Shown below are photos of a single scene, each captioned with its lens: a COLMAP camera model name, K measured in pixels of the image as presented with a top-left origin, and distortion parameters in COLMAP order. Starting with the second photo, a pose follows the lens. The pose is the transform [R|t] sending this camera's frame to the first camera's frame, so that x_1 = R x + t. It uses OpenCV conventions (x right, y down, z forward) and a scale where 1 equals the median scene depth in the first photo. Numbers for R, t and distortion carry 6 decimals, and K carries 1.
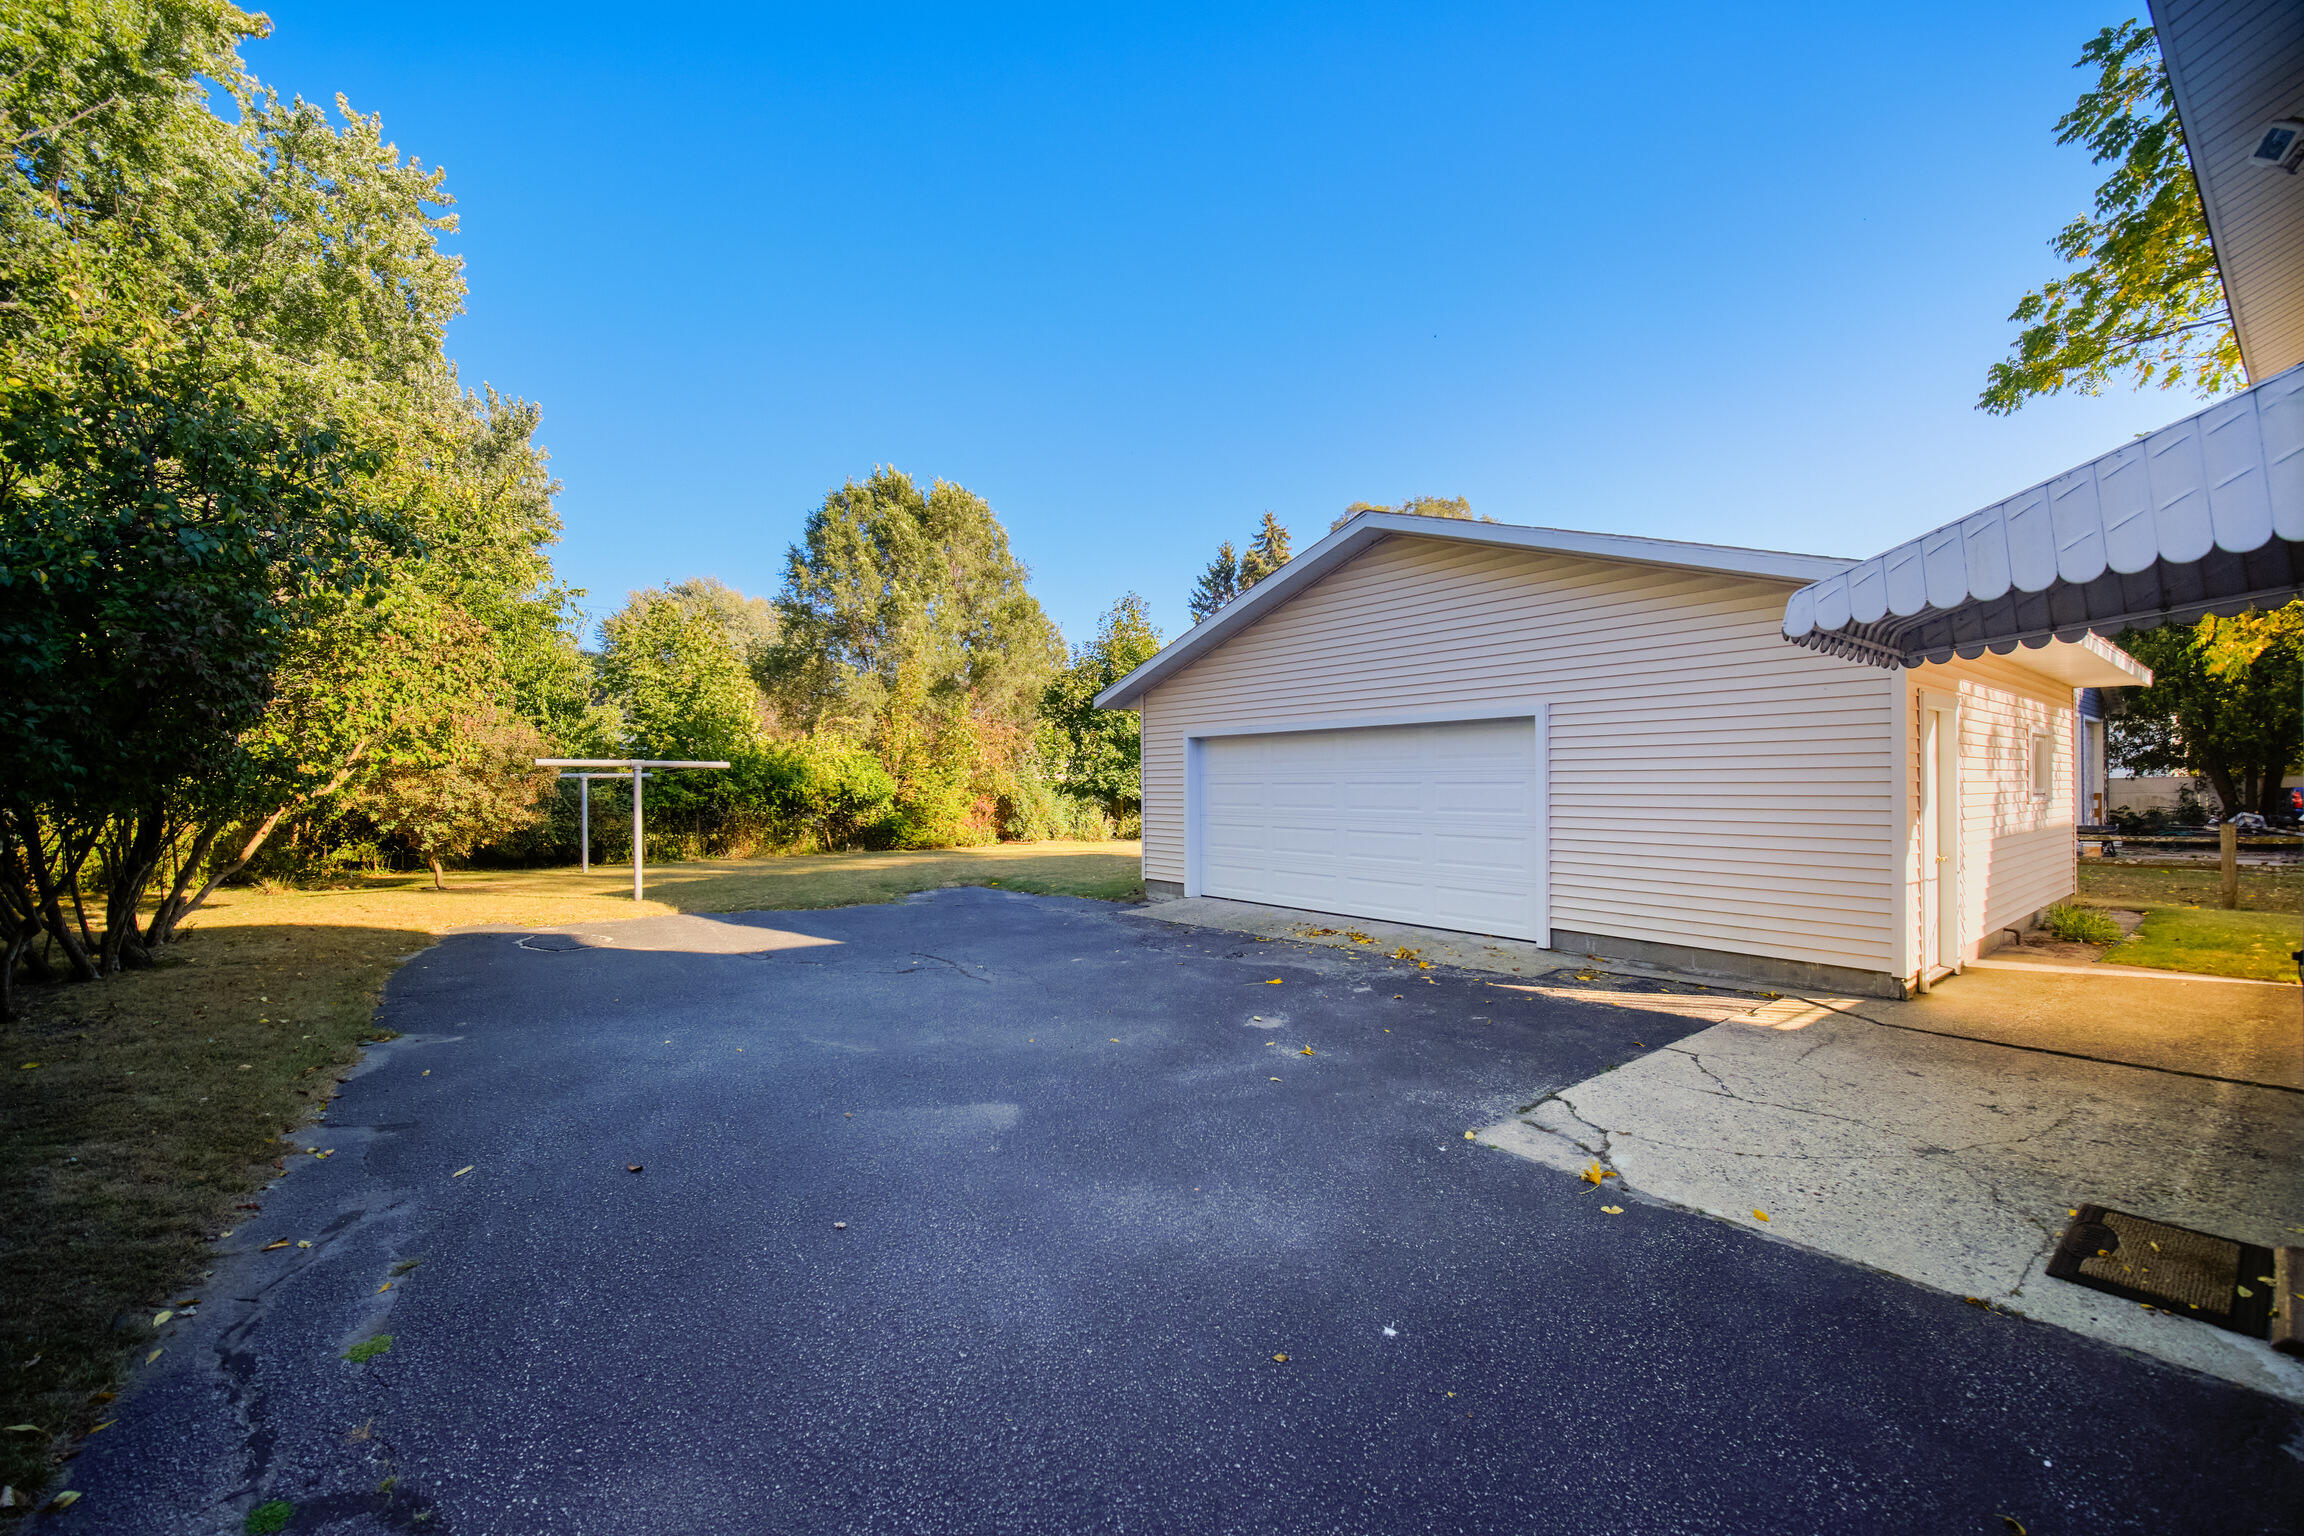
lens RADIAL K [[933.8, 0, 1154.0], [0, 933.8, 775.1], [0, 0, 1]] dist [-0.002167, 0.000565]
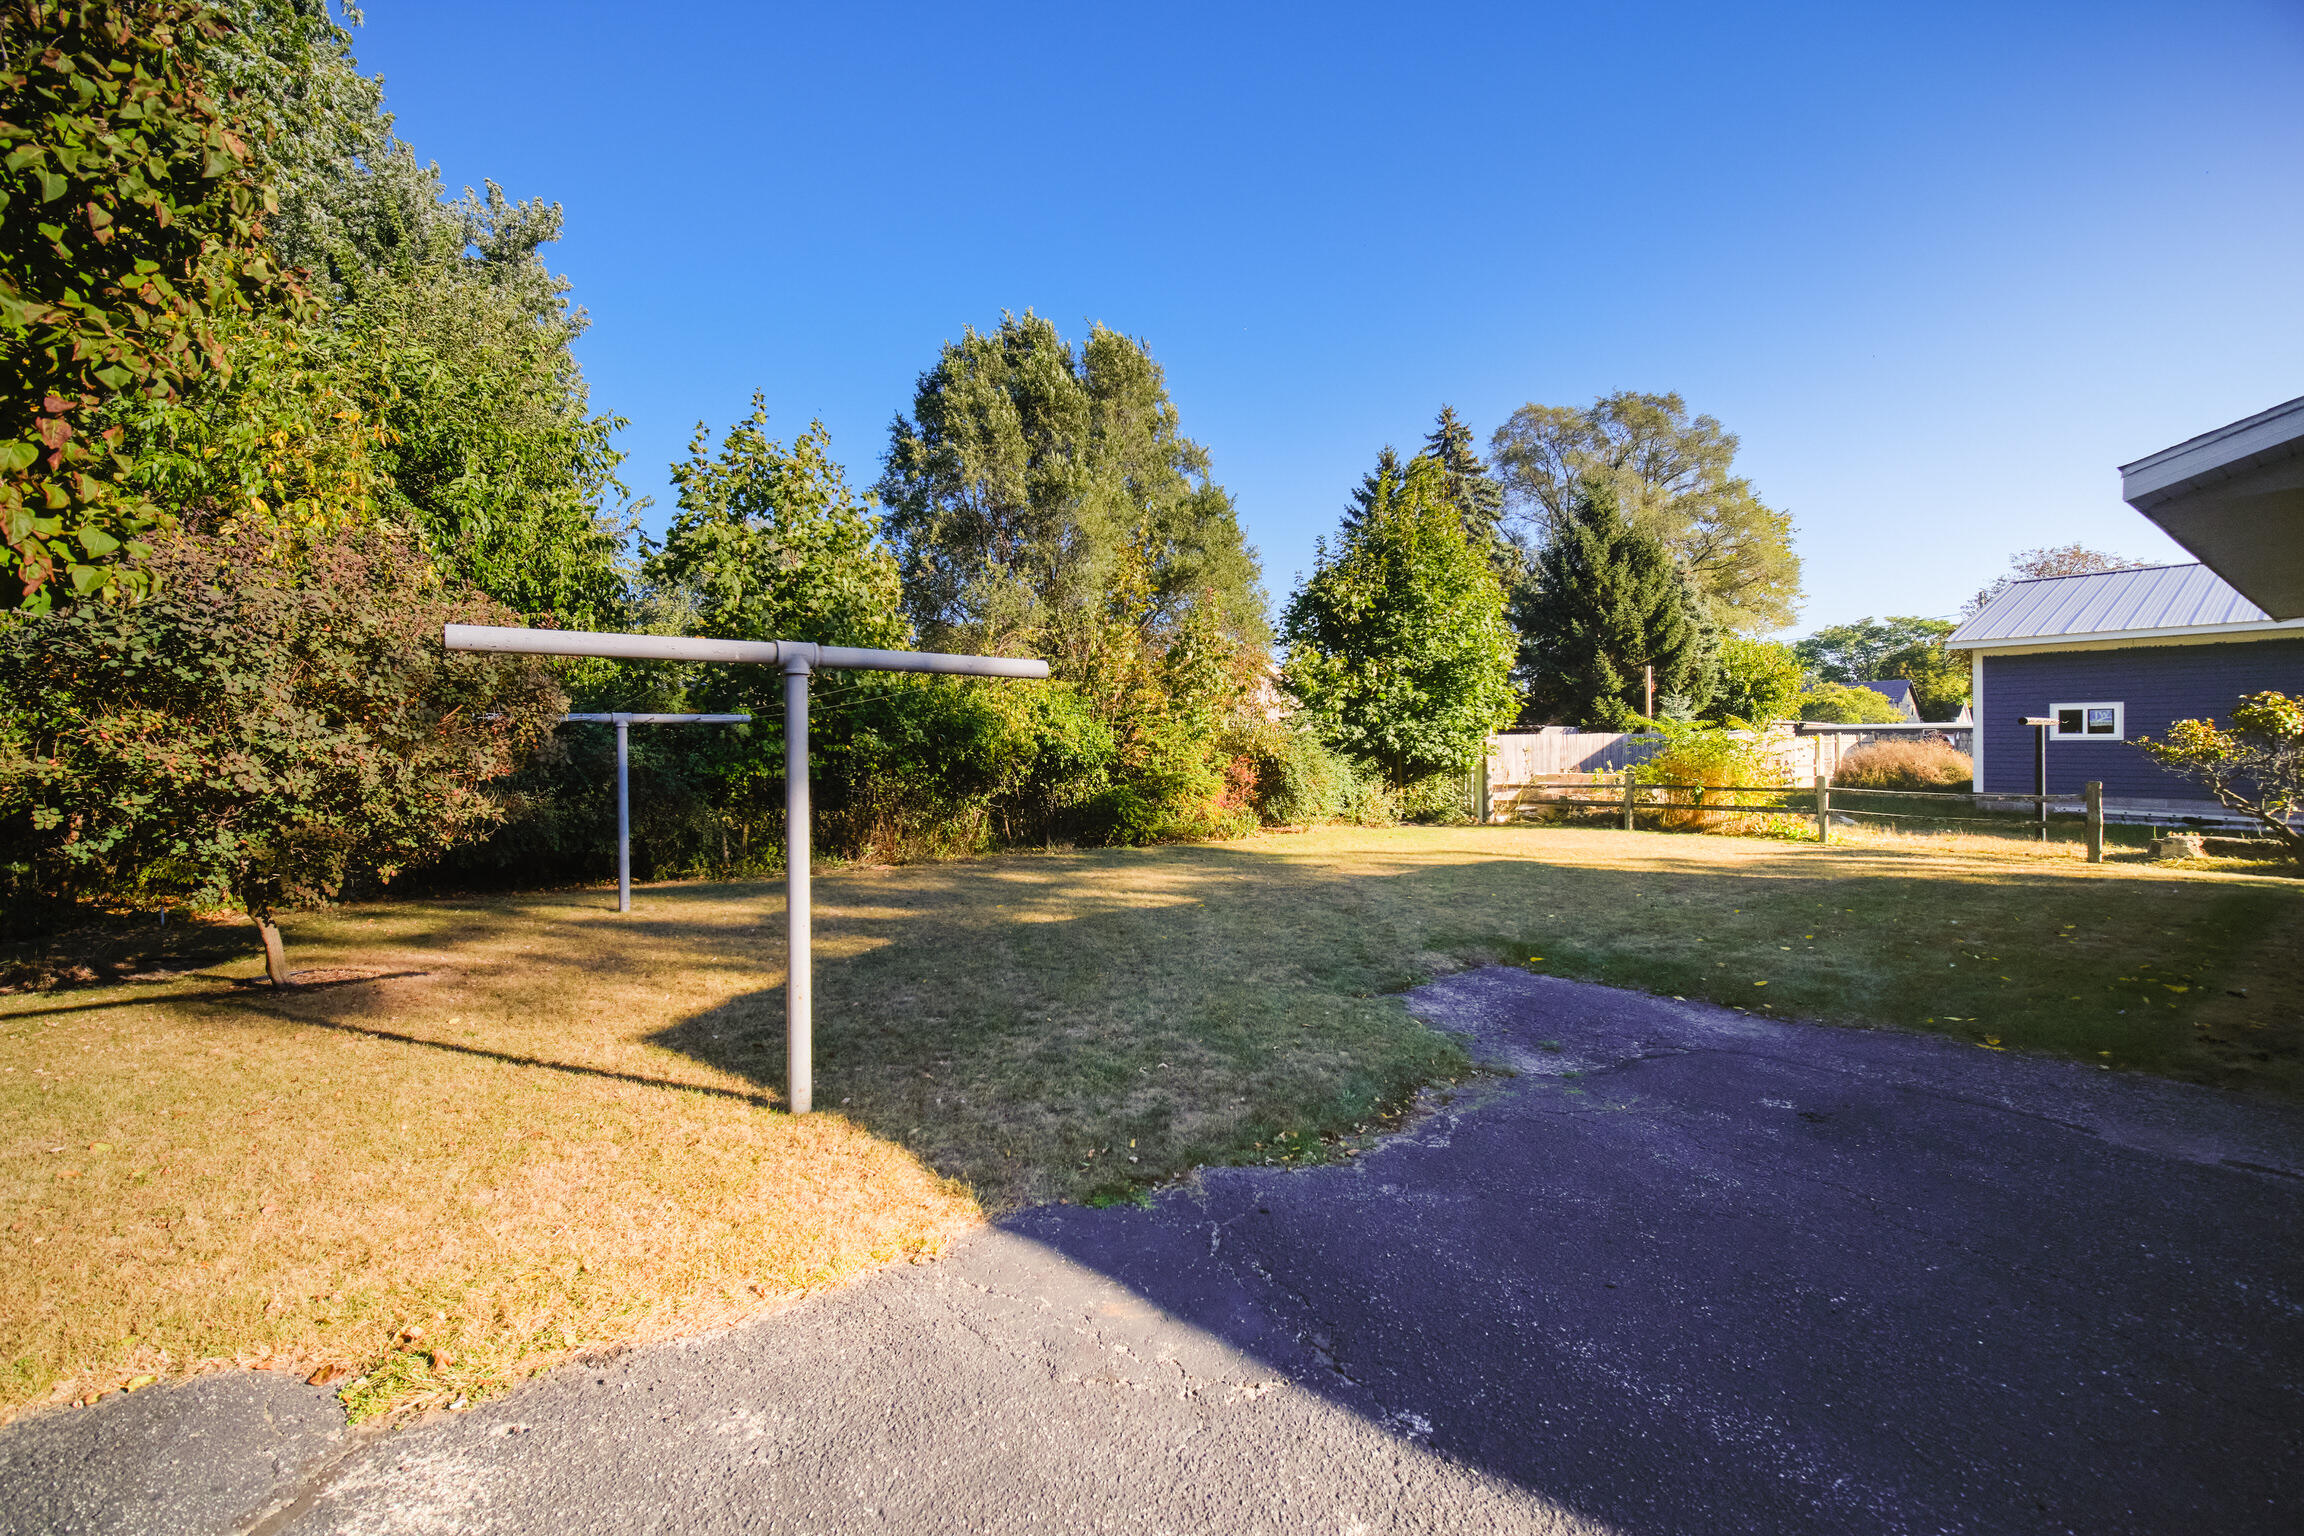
lens RADIAL K [[933.8, 0, 1148.7], [0, 933.8, 761.9], [0, 0, 1]] dist [-0.002167, 0.000565]
pose [[0.999097, 0.001388, -0.042470, -0.221974], [-0.000151, 0.999576, 0.029121, 0.007108], [0.042492, -0.029088, 0.998673, 0.370973]]
